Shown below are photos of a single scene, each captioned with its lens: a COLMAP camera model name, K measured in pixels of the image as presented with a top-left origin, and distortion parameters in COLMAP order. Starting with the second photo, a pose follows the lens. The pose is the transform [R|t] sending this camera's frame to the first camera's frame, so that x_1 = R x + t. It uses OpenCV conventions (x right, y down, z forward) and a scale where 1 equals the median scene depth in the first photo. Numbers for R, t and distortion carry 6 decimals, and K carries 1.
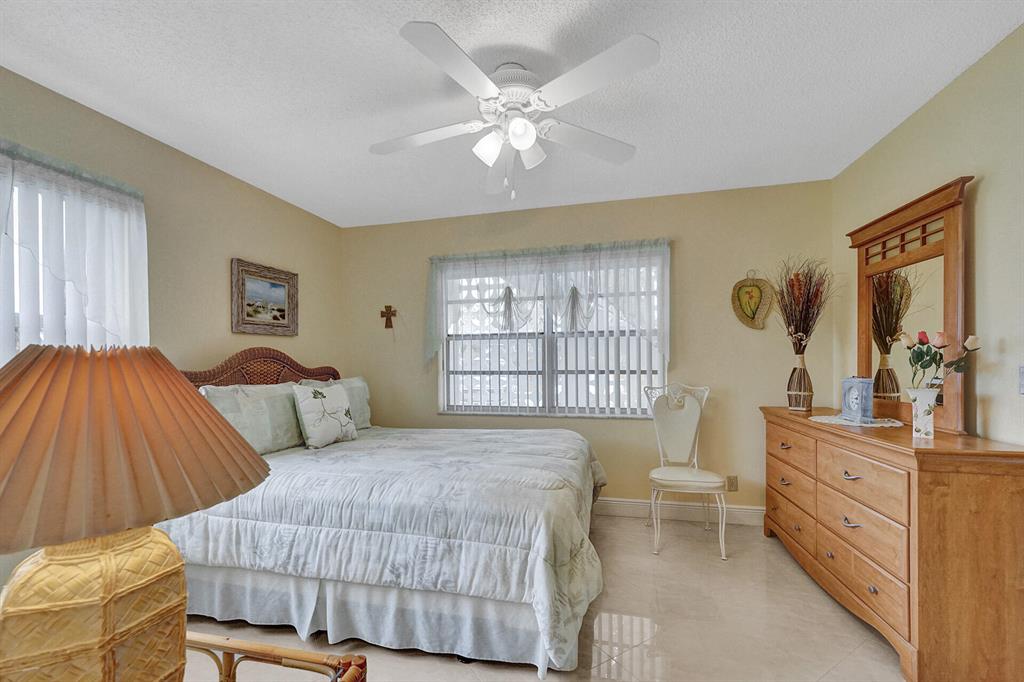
lens RADIAL K [[421.8, 0, 512.1], [0, 421.8, 359.6], [0, 0, 1]] dist [-0.003122, -0.000045]
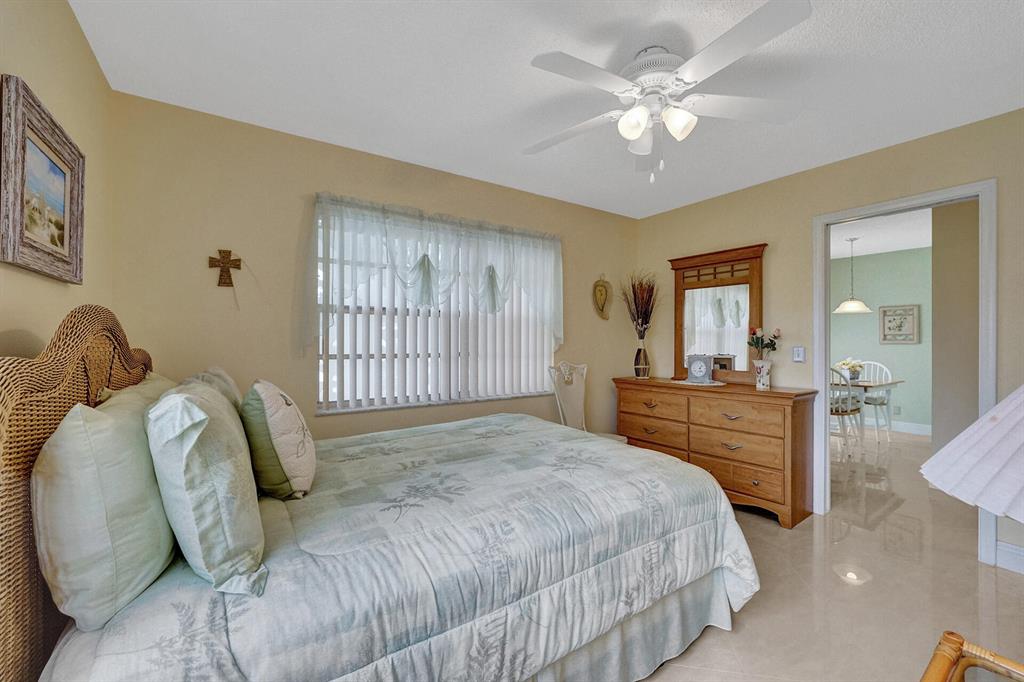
lens RADIAL K [[414.2, 0, 515.1], [0, 414.2, 336.9], [0, 0, 1]] dist [-0.012869, 0.000206]
pose [[0.670060, 0.018969, 0.742065, -0.775755], [-0.008804, 0.999806, -0.017609, 0.010475], [-0.742255, 0.005266, 0.670097, 0.480597]]
